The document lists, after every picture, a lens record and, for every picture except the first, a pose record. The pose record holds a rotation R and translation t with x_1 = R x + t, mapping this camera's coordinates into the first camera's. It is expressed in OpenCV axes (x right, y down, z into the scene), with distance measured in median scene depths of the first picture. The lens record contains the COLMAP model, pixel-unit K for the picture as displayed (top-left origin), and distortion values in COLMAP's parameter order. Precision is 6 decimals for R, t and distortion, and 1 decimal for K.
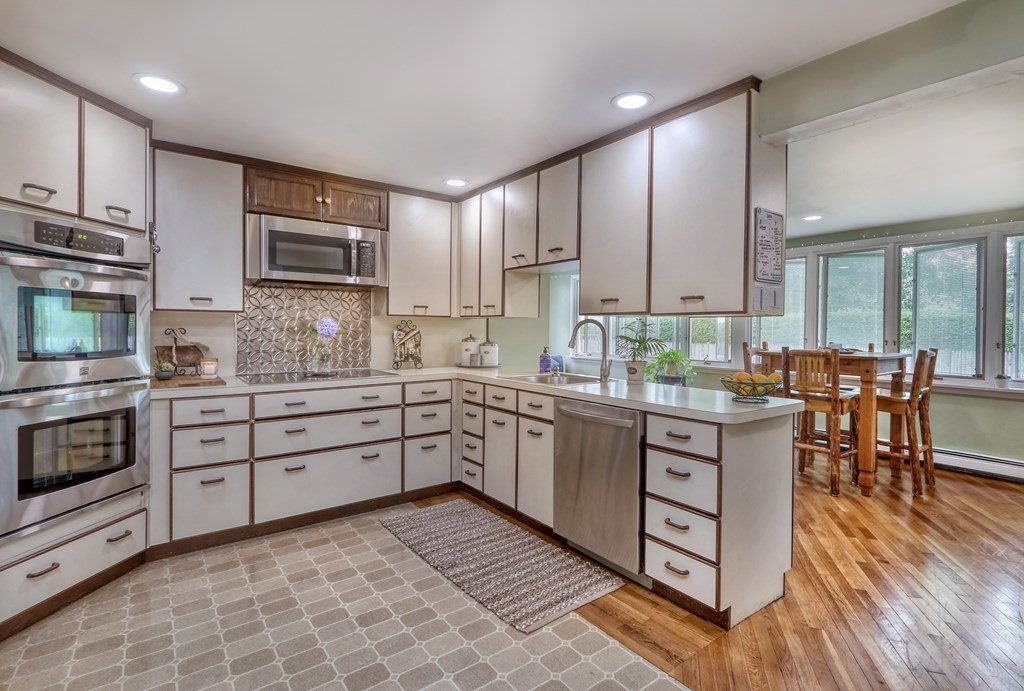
lens RADIAL K [[470.6, 0, 503.4], [0, 470.6, 331.5], [0, 0, 1]] dist [-0.001272, -0.000086]
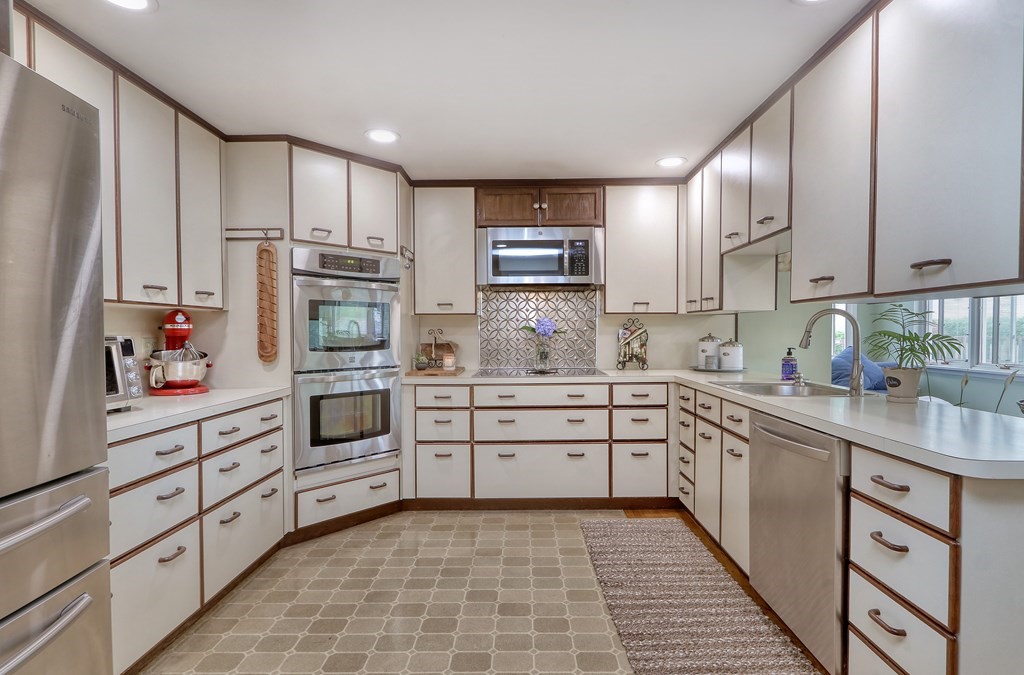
lens RADIAL K [[470.2, 0, 512.0], [0, 470.2, 337.5], [0, 0, 1]] dist [0.002651, 0.000325]
pose [[0.809105, -0.002262, -0.587660, 0.221341], [0.005746, 0.999975, 0.004062, 0.012870], [0.587636, -0.006663, 0.809098, 0.127227]]
